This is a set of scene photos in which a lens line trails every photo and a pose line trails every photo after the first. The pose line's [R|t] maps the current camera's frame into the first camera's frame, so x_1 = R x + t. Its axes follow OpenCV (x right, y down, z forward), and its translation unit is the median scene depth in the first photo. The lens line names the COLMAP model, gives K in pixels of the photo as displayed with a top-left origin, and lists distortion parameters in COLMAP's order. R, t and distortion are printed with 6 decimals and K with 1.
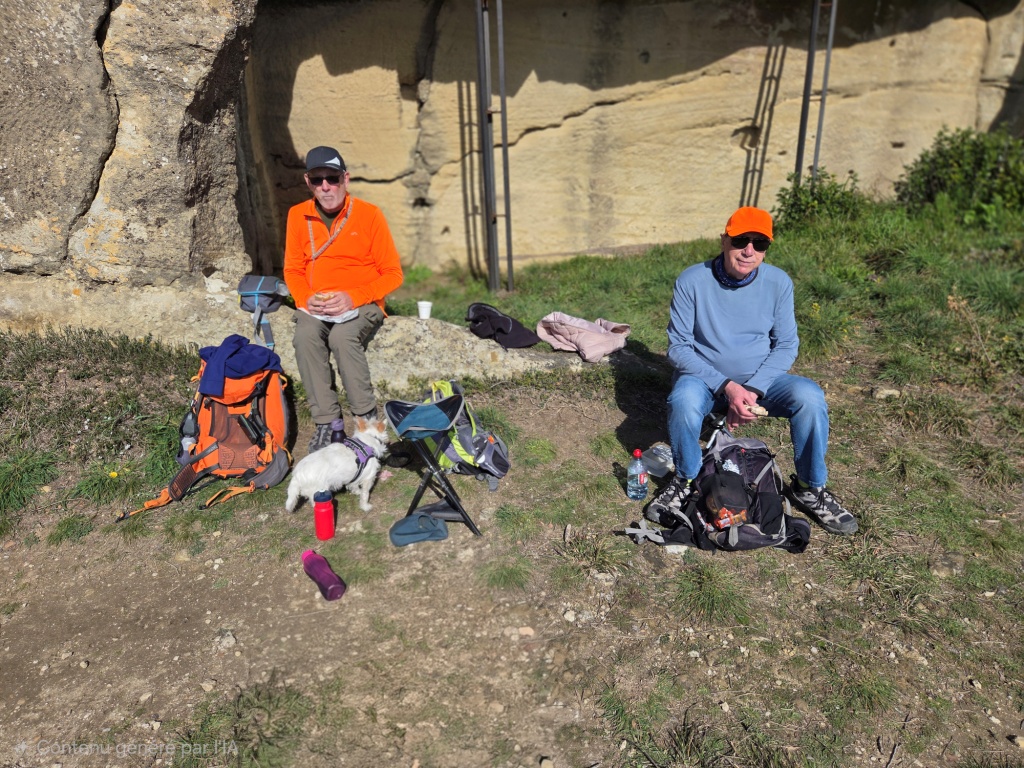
lens RADIAL K [[681.4, 0, 512.0], [0, 681.4, 389.5], [0, 0, 1]] dist [0.074619, -0.052526]
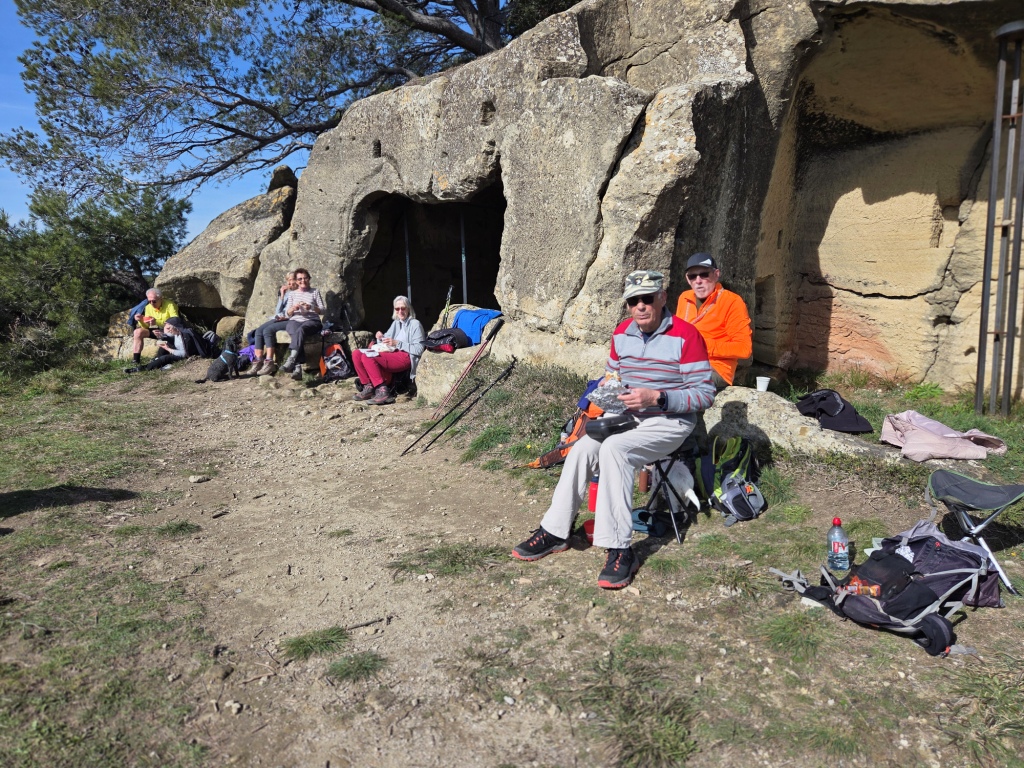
lens RADIAL K [[675.6, 0, 512.0], [0, 675.6, 384.0], [0, 0, 1]] dist [0.067037, -0.042730]
pose [[0.617939, 0.131157, -0.775209, 0.540965], [-0.275310, 0.959659, -0.057094, 0.072583], [0.736448, 0.248704, 0.629119, -0.055908]]
